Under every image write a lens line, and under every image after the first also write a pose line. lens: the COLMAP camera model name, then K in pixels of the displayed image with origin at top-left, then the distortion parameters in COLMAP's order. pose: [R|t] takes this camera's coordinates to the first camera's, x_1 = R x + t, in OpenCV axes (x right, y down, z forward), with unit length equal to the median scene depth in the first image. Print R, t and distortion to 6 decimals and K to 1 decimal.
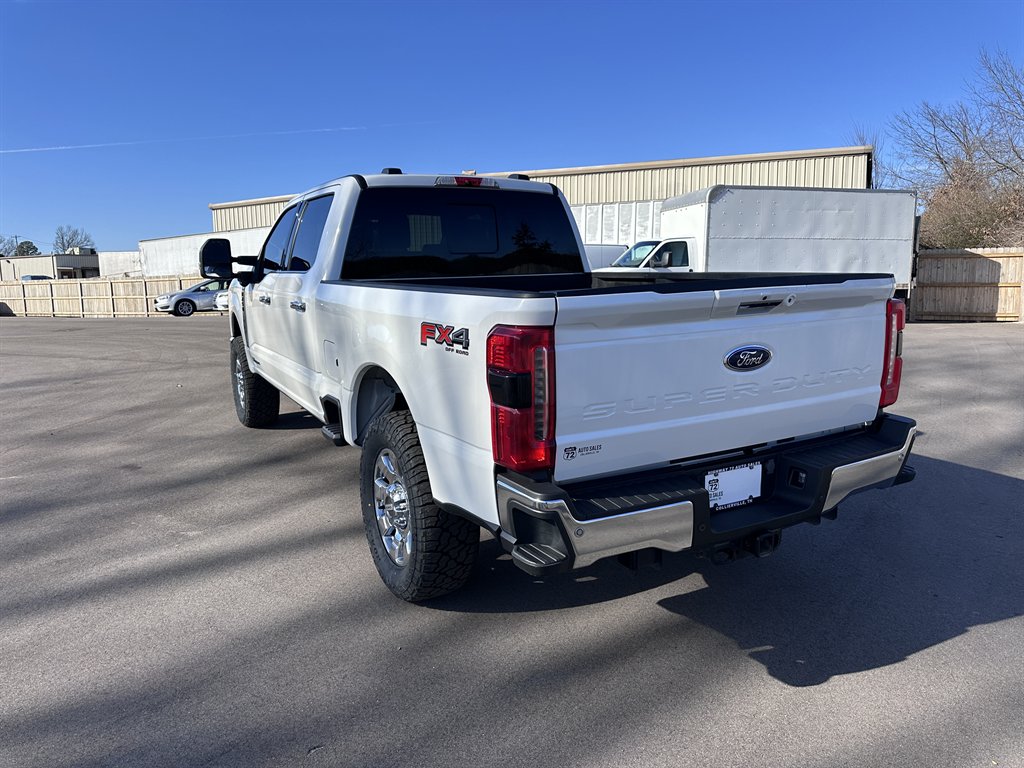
lens RADIAL K [[732.9, 0, 513.0], [0, 732.9, 381.6], [0, 0, 1]] dist [0.010108, -0.006462]
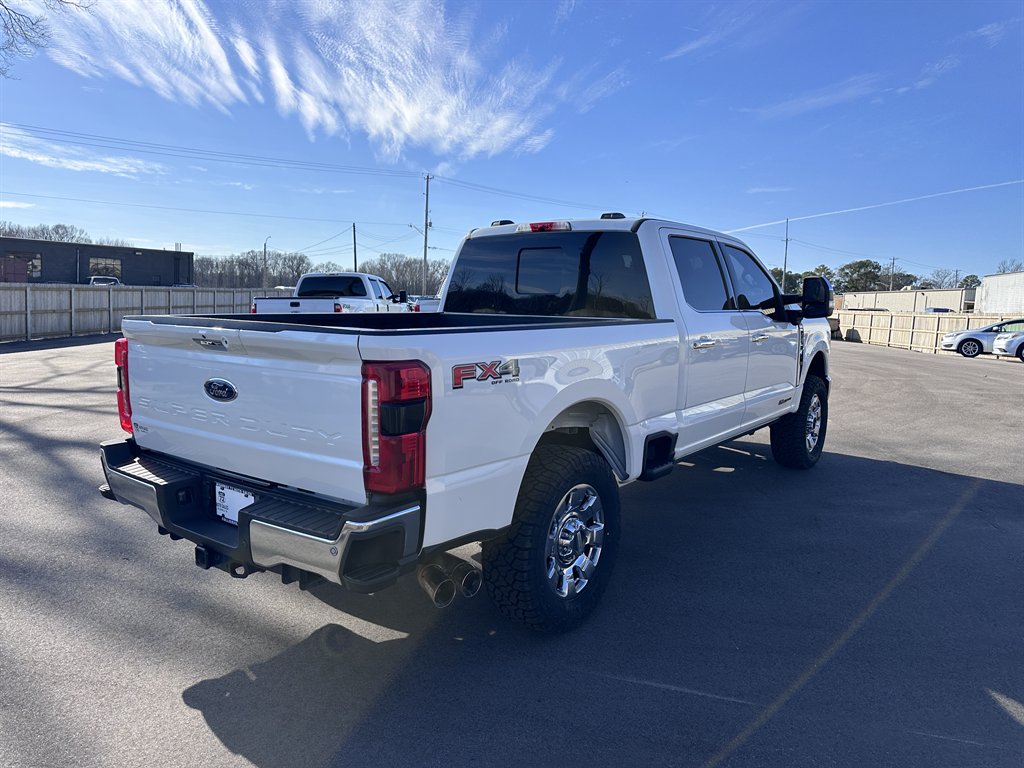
lens RADIAL K [[732.9, 0, 515.3], [0, 732.9, 378.5], [0, 0, 1]] dist [0.010108, -0.006462]
pose [[0.404109, 0.130007, -0.905425, 0.176317], [-0.173916, 0.982712, 0.063482, -0.023198], [0.898025, 0.131814, 0.419733, 0.107948]]
